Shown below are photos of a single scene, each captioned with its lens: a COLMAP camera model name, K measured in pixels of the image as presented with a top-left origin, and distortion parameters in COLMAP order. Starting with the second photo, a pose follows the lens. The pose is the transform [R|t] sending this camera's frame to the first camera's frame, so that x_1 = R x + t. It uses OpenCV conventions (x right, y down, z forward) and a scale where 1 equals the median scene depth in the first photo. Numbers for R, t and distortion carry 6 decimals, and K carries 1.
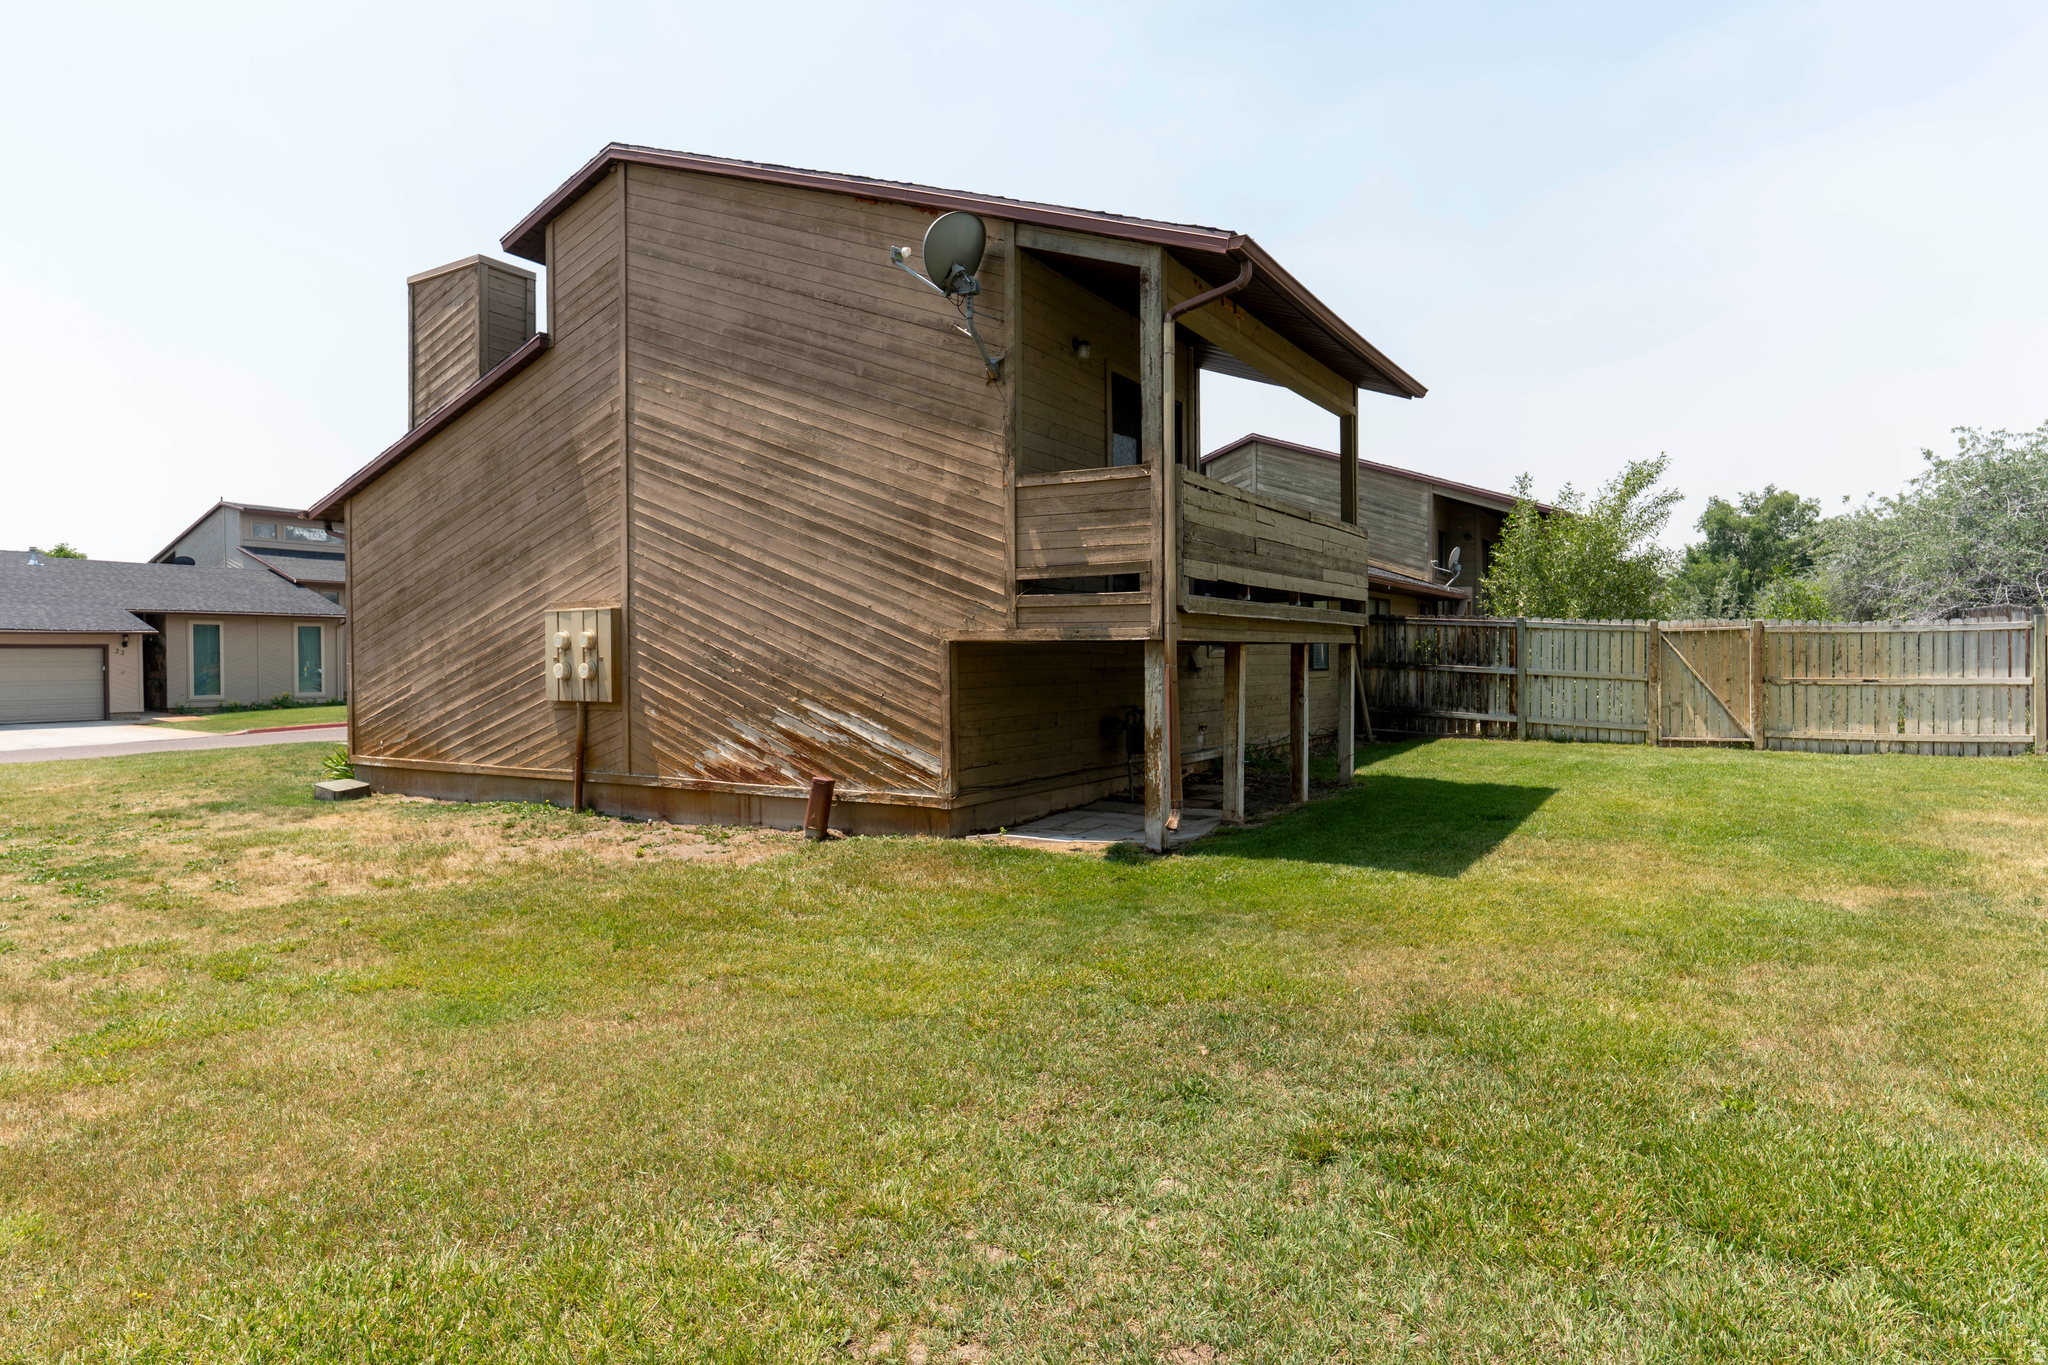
lens RADIAL K [[1161.8, 0, 1025.9], [0, 1161.8, 675.1], [0, 0, 1]] dist [0.001096, 0.003421]
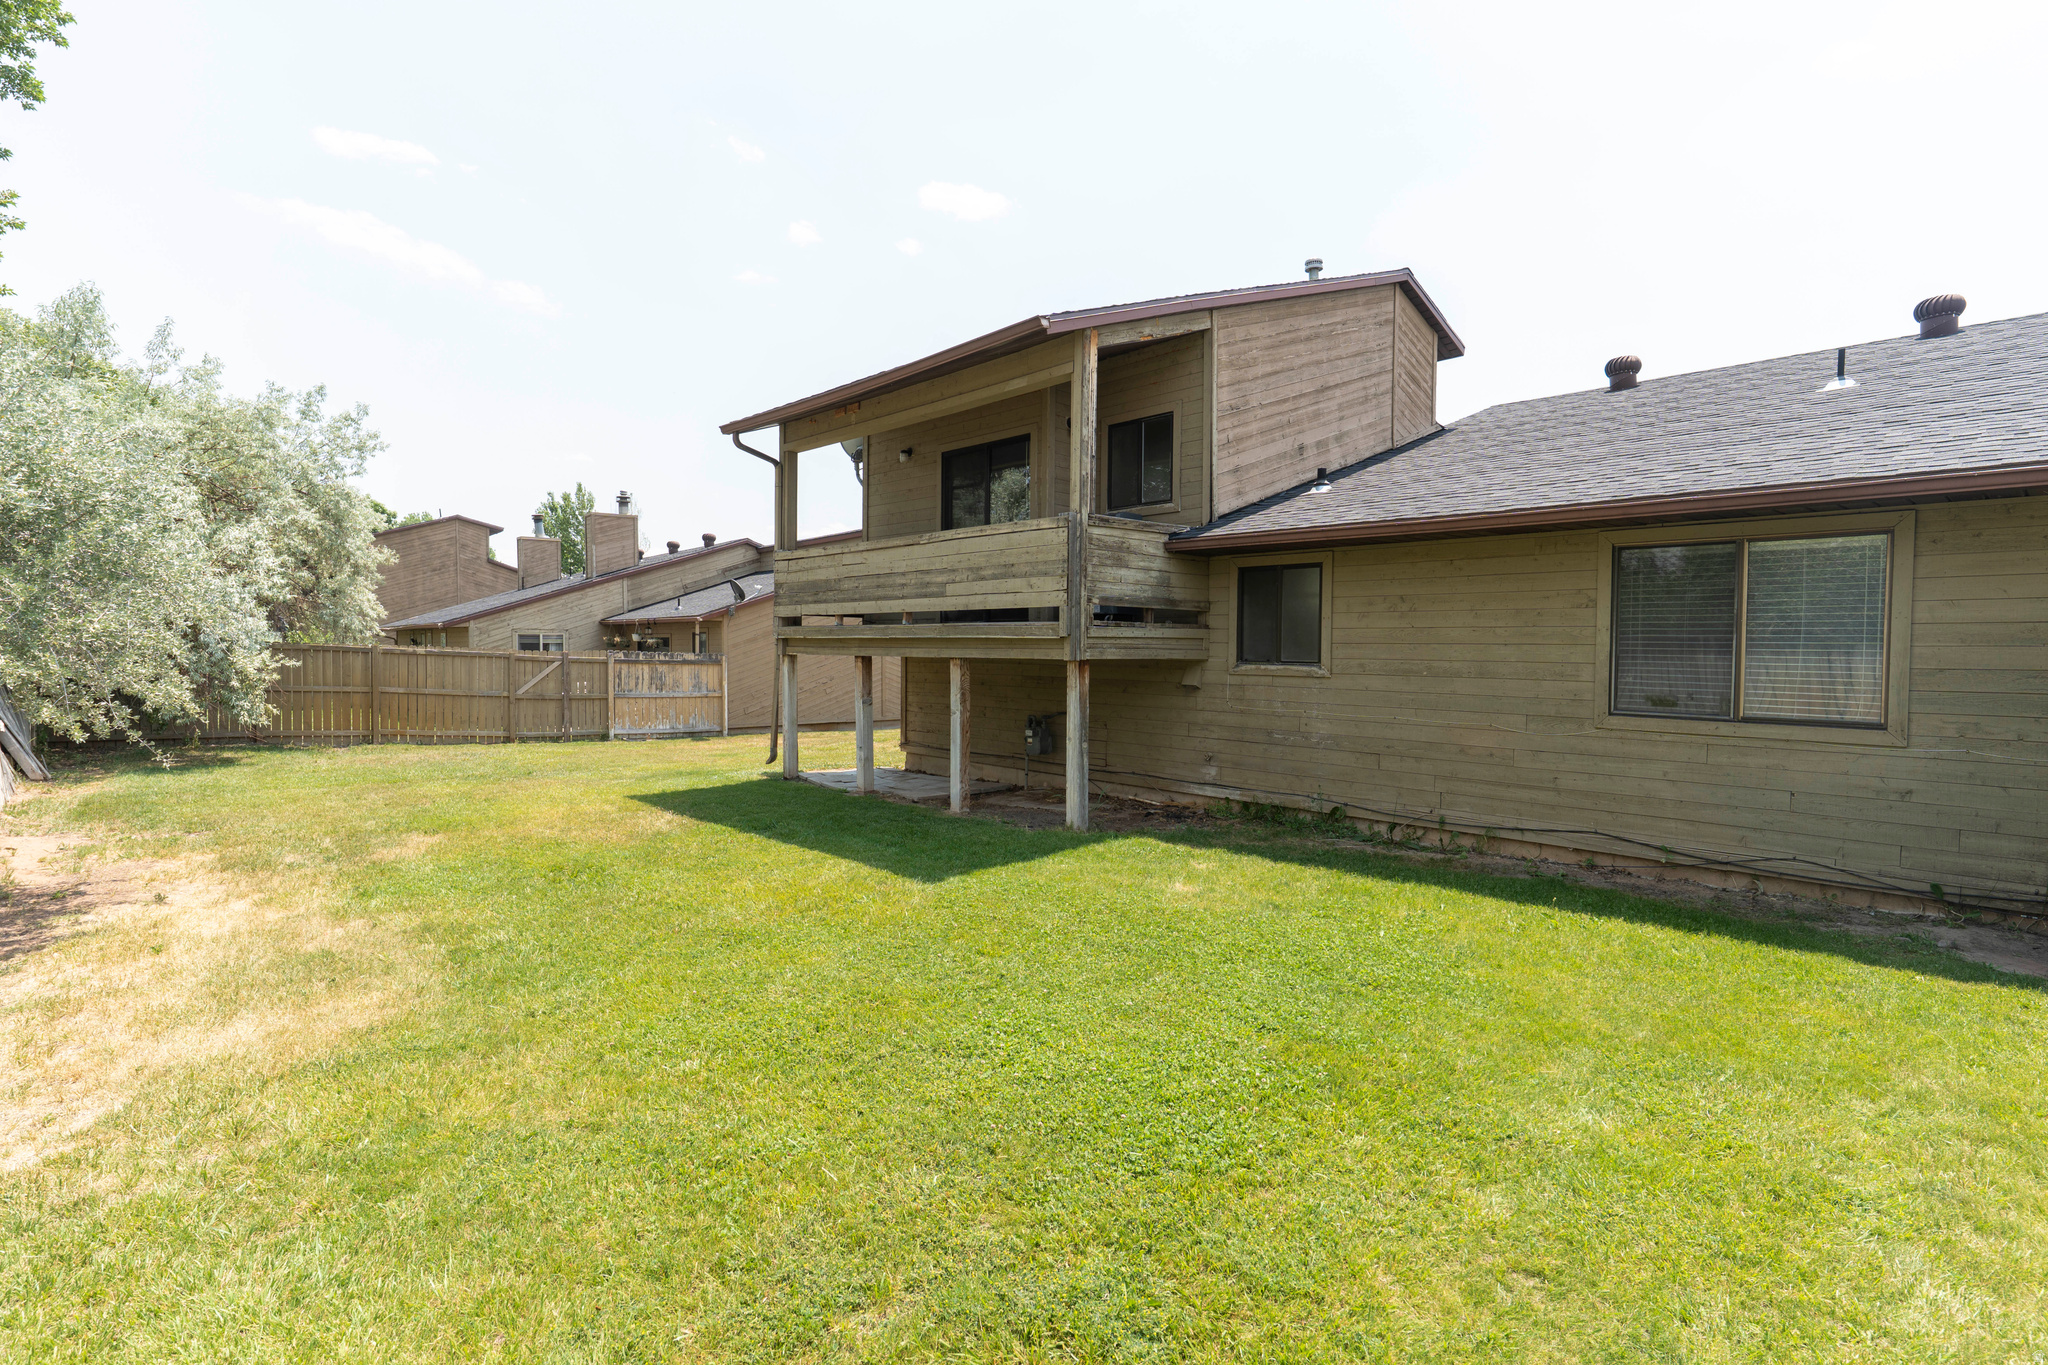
lens RADIAL K [[966.6, 0, 1030.2], [0, 966.6, 671.5], [0, 0, 1]] dist [-0.002204, 0.000579]
pose [[-0.261007, 0.029736, -0.964879, 0.937218], [-0.020351, 0.999134, 0.036297, -0.042787], [0.965122, 0.029110, -0.260176, 1.154186]]
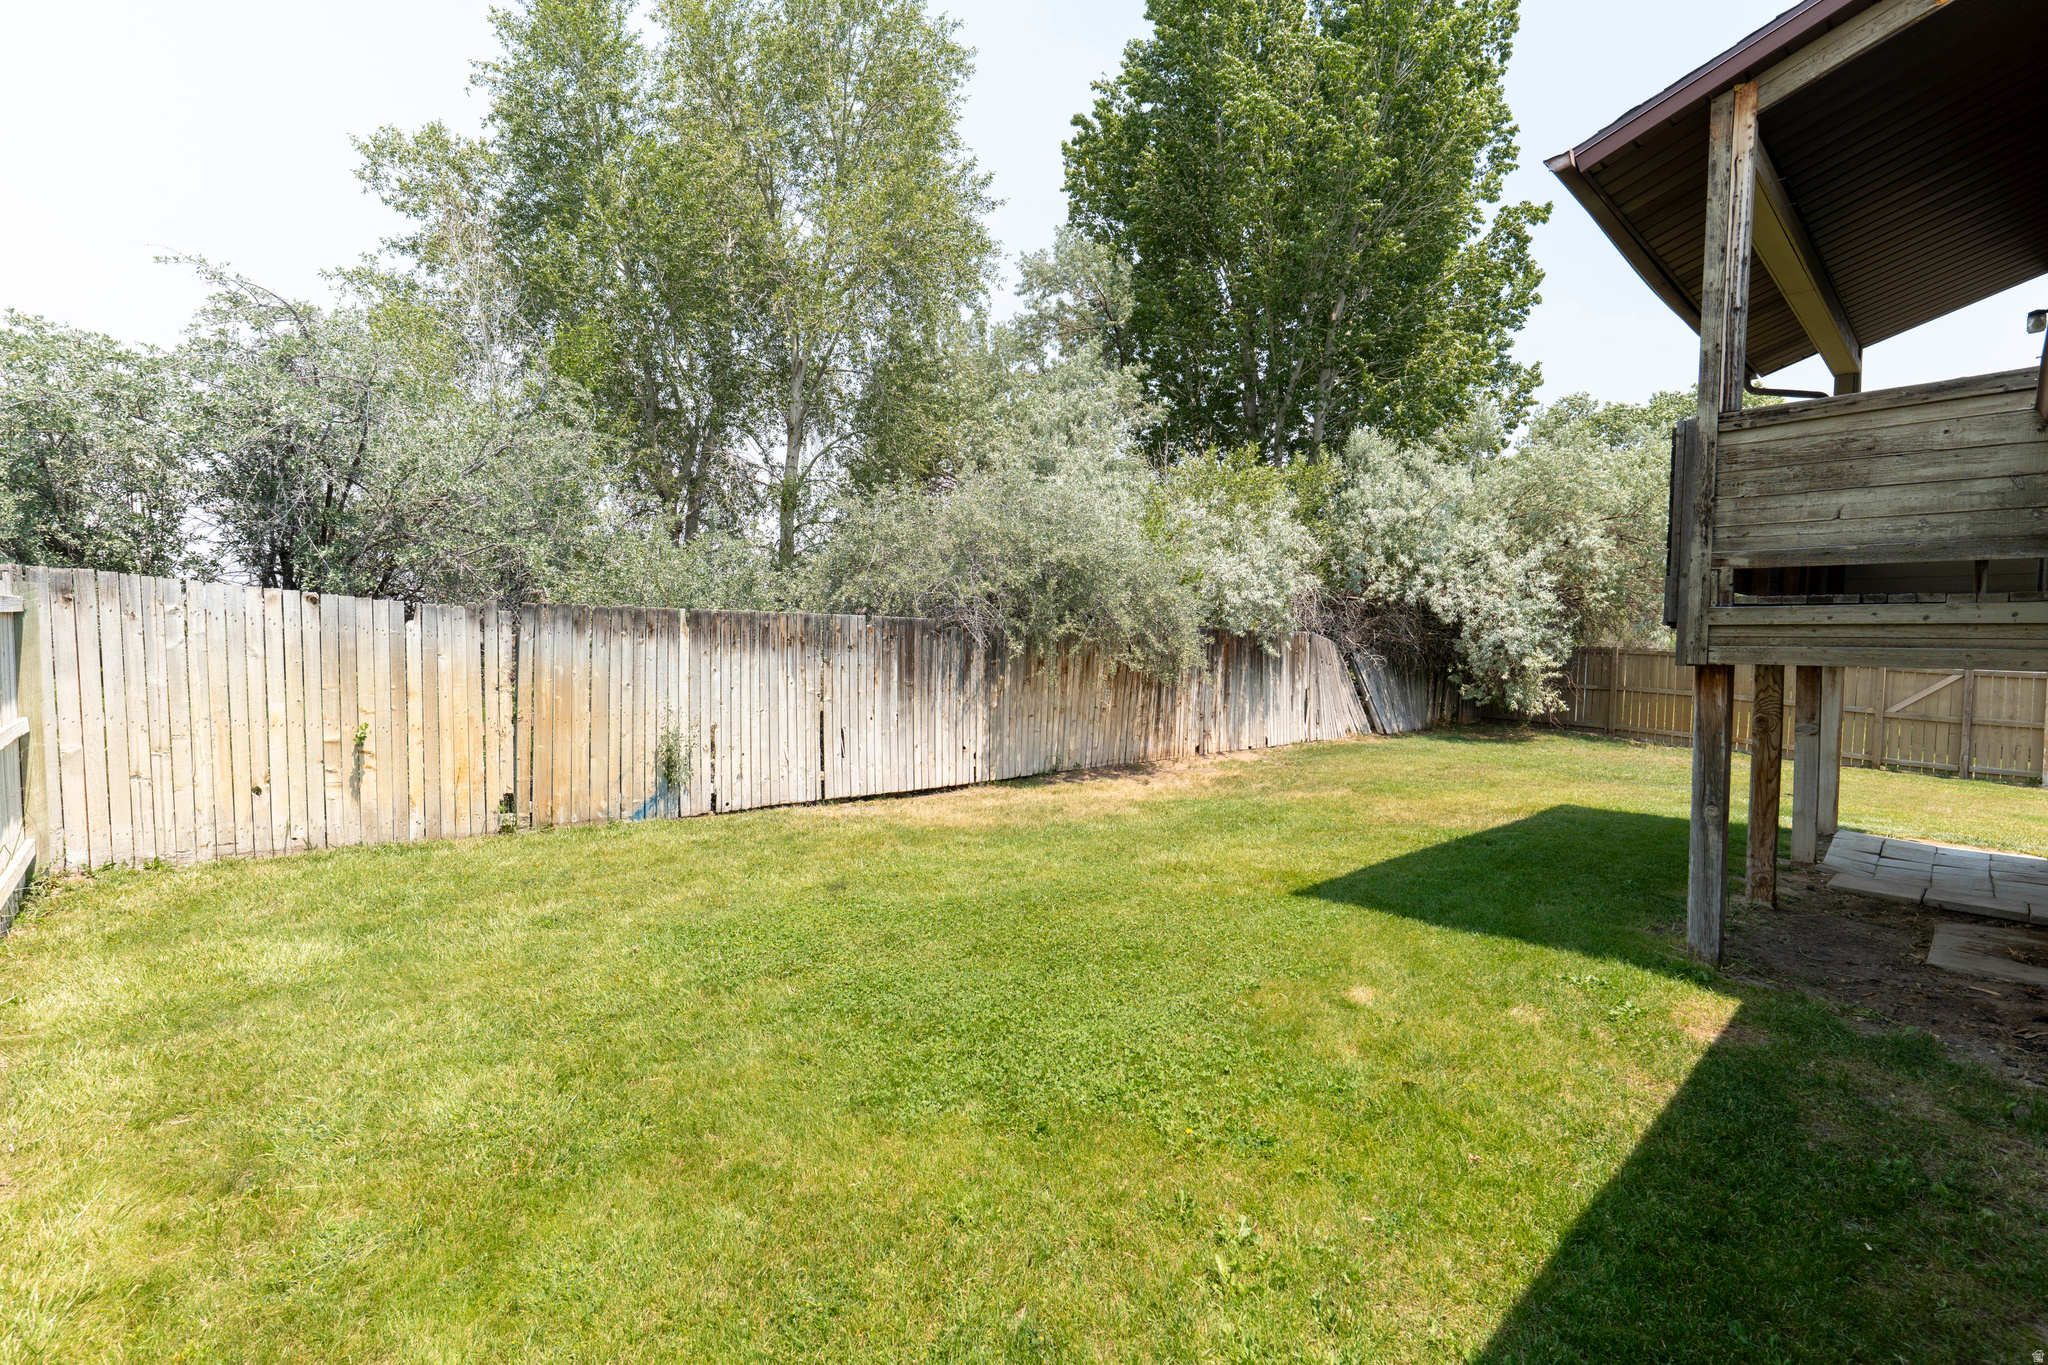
lens RADIAL K [[919.3, 0, 1021.8], [0, 919.3, 685.5], [0, 0, 1]] dist [-0.009670, 0.001389]
pose [[-0.960626, -0.021326, 0.277025, 0.448004], [-0.004095, 0.998028, 0.062629, -0.040923], [-0.277814, 0.059029, -0.958820, 1.449538]]
